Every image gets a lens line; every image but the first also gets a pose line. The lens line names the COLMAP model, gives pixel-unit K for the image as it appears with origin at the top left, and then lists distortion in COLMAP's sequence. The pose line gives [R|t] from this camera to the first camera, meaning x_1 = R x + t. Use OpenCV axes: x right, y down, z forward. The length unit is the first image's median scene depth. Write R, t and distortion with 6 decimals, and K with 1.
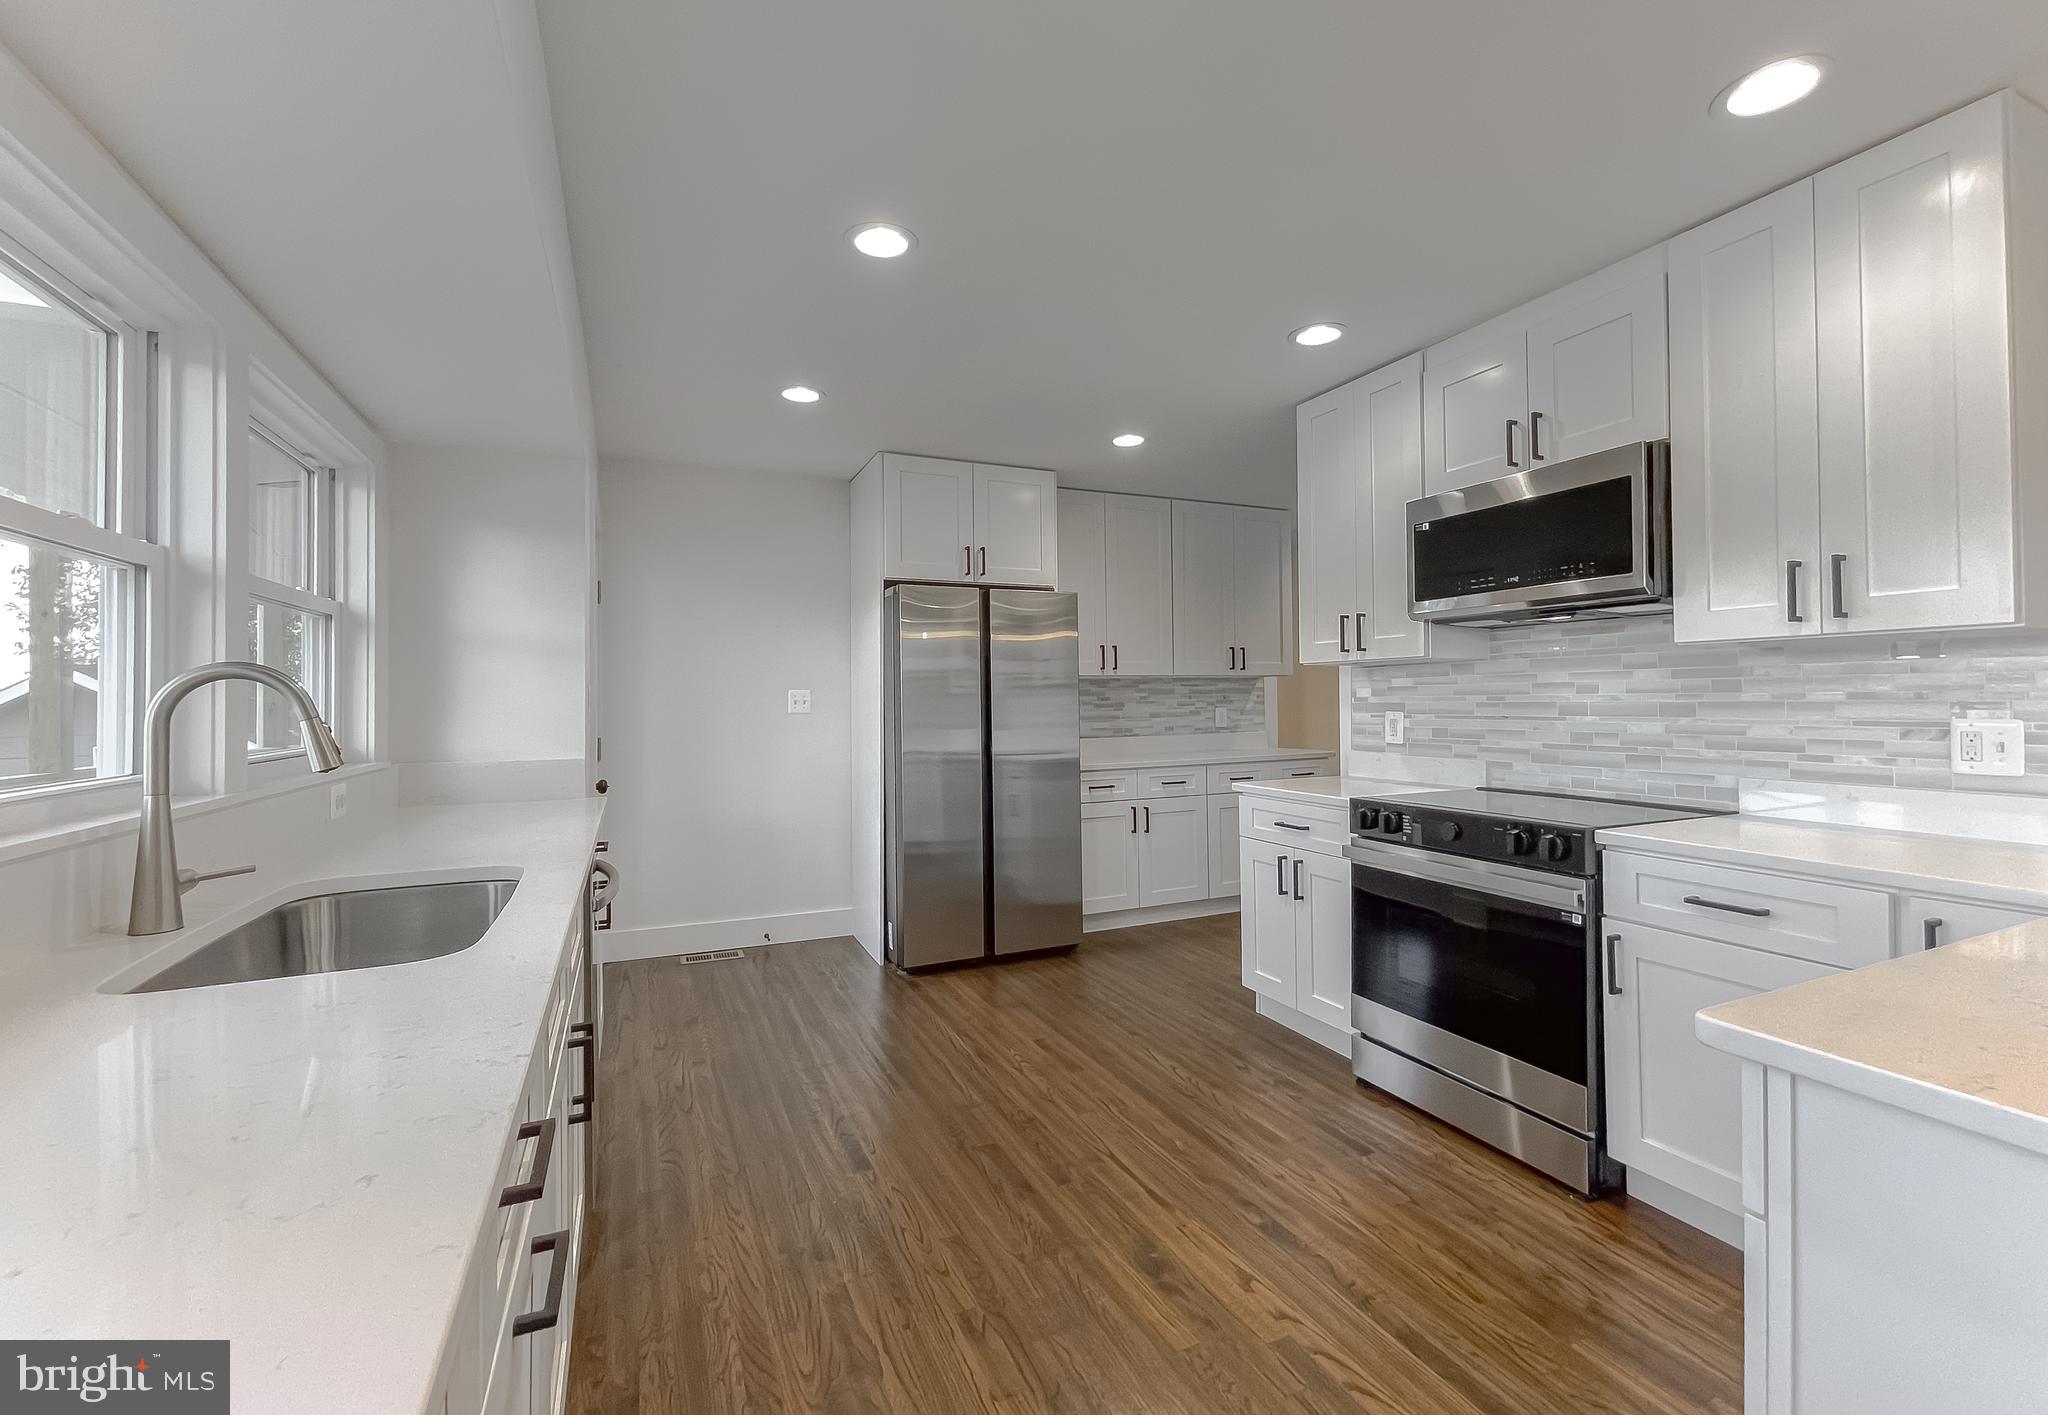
lens RADIAL K [[851.9, 0, 1013.4], [0, 851.9, 694.7], [0, 0, 1]] dist [-0.002540, -0.000405]
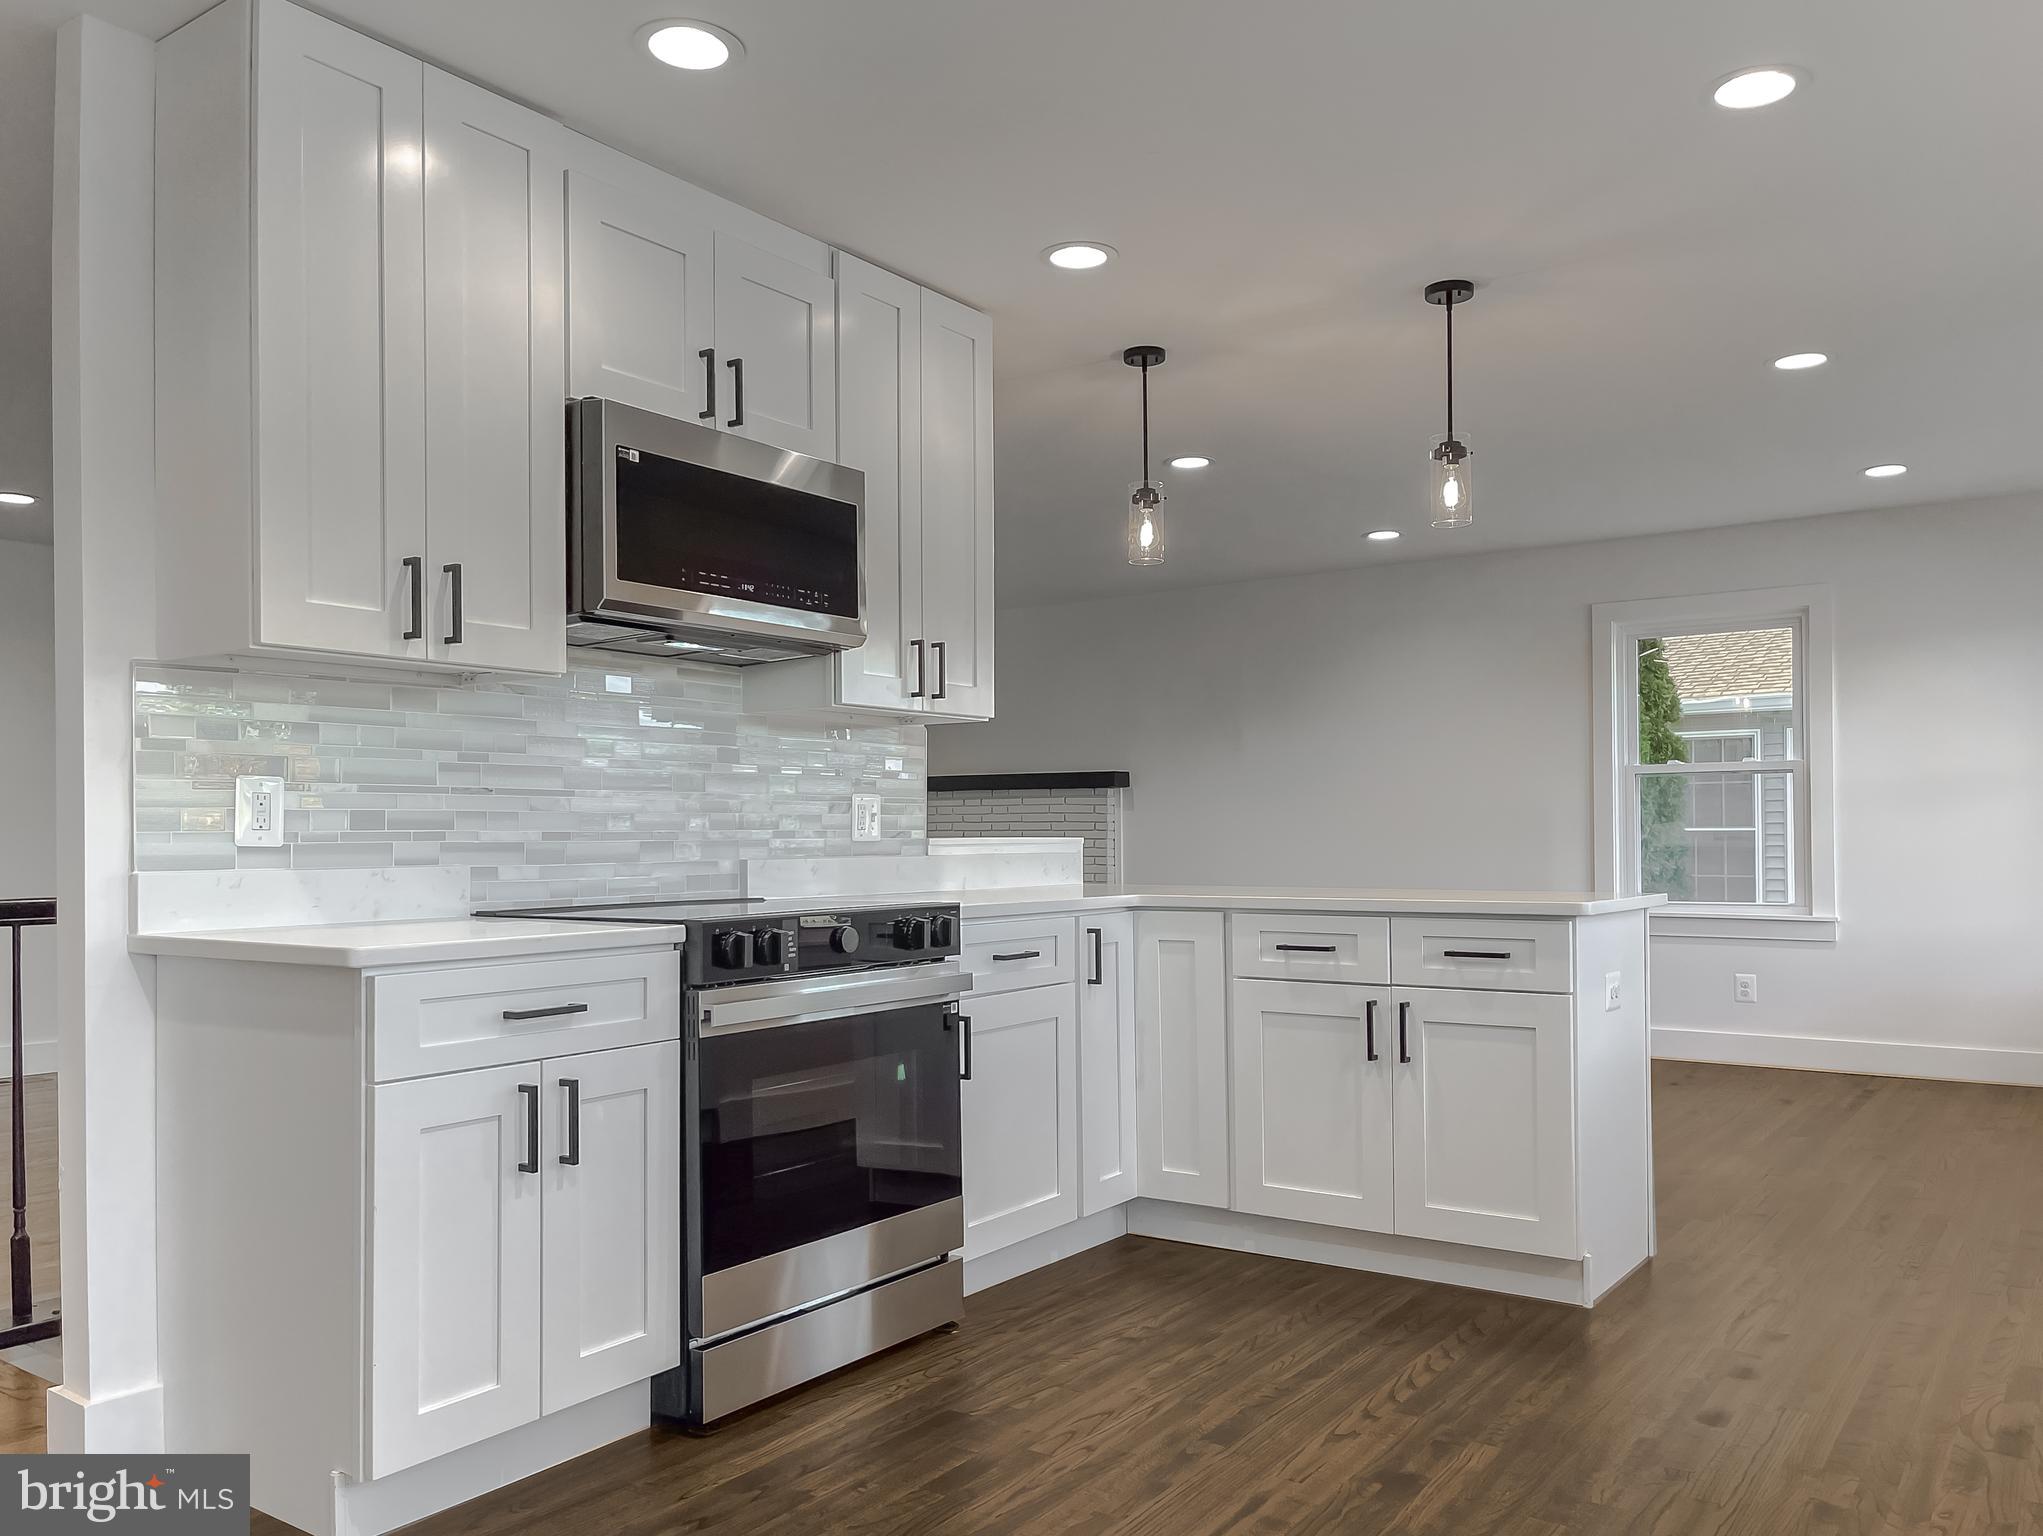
lens RADIAL K [[1581.0, 0, 1015.3], [0, 1581.0, 824.0], [0, 0, 1]] dist [0.071051, -0.112870]
pose [[-0.509749, 0.020934, 0.860068, -0.556987], [0.007311, 0.999773, -0.020002, 0.075500], [-0.860292, -0.003908, -0.509786, 1.264387]]
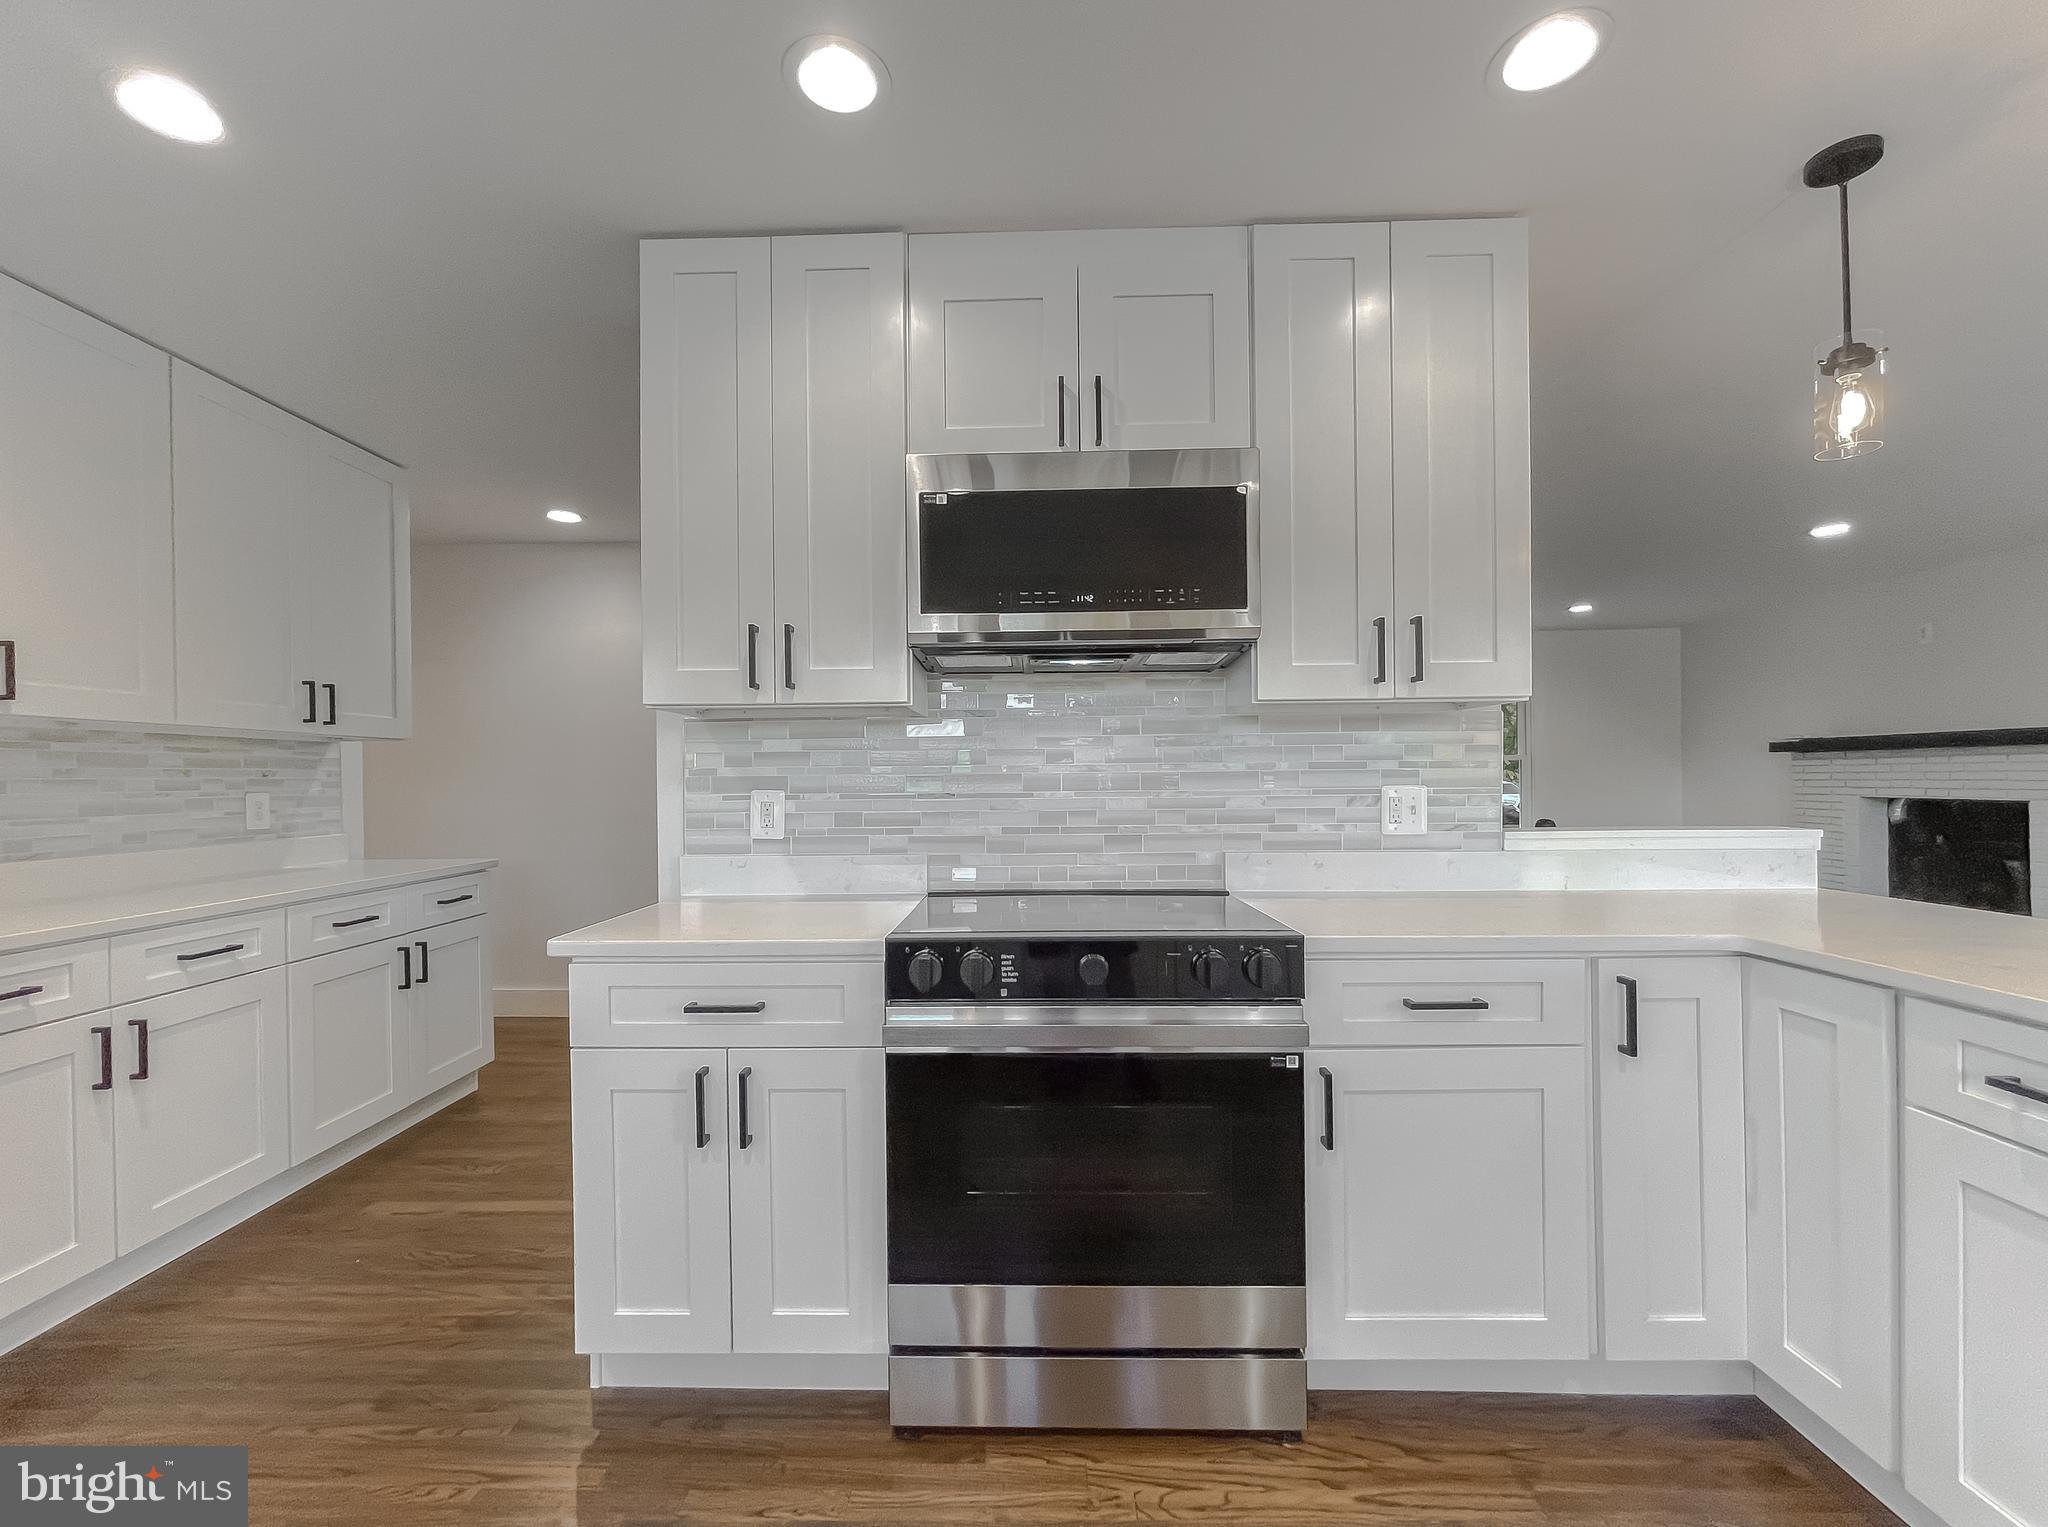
lens RADIAL K [[851.5, 0, 1017.1], [0, 851.5, 783.6], [0, 0, 1]] dist [-0.006868, 0.005510]
pose [[0.427778, 0.002872, 0.903879, -0.071108], [-0.000656, 0.999996, -0.002867, 0.019172], [-0.903884, 0.000634, 0.427778, 0.637550]]
